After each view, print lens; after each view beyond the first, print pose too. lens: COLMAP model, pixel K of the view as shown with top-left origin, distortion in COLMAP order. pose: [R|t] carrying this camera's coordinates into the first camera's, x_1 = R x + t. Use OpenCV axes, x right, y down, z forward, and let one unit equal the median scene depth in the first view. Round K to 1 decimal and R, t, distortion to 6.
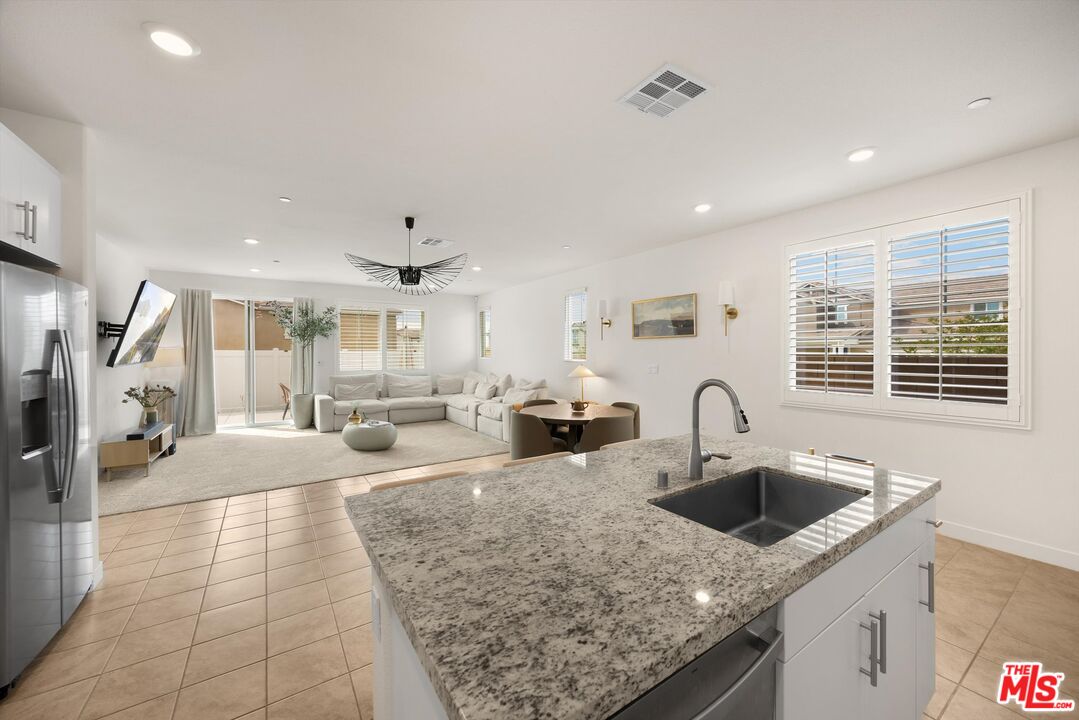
lens RADIAL K [[416.3, 0, 539.5], [0, 416.3, 360.0], [0, 0, 1]] dist [-0.001215, -0.000113]
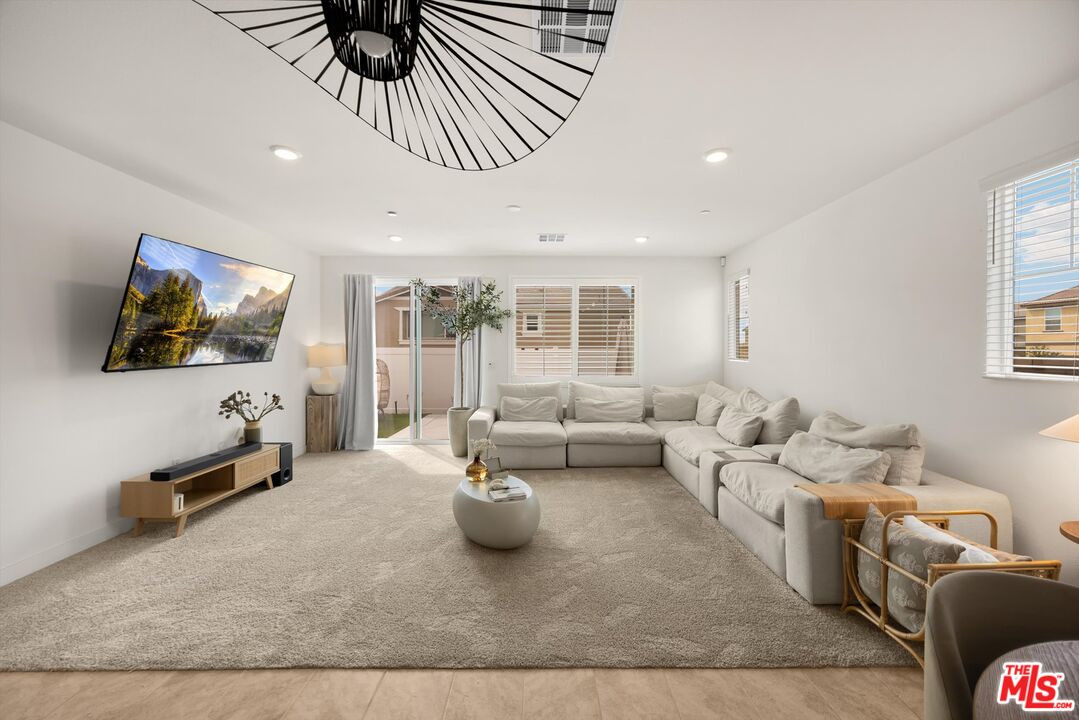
lens RADIAL K [[411.6, 0, 539.5], [0, 411.6, 360.0], [0, 0, 1]] dist [0.000880, -0.000001]
pose [[0.835471, 0.015468, -0.549317, -0.063023], [-0.013639, 0.999880, 0.007412, -0.009519], [0.549365, 0.001299, 0.835581, 0.488296]]
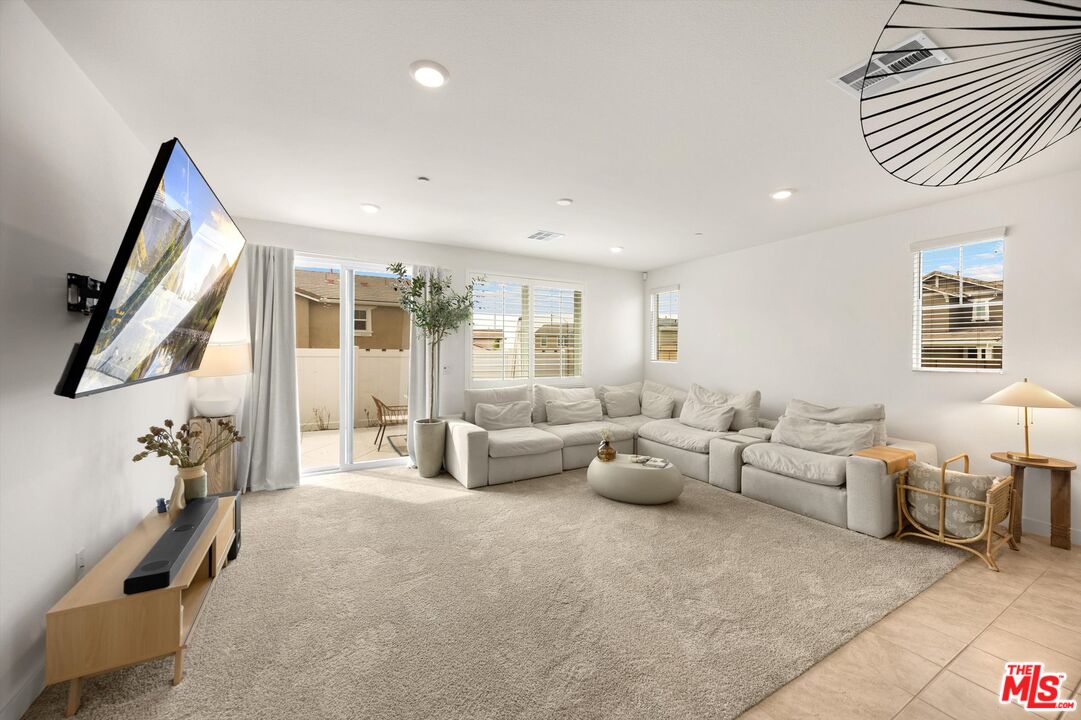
lens RADIAL K [[412.6, 0, 540.5], [0, 412.6, 360.0], [0, 0, 1]] dist [-0.000153, -0.000049]
pose [[0.997619, 0.006135, -0.068689, -0.375308], [-0.006223, 0.999980, -0.001063, -0.008198], [0.068681, 0.001488, 0.997638, 0.411663]]
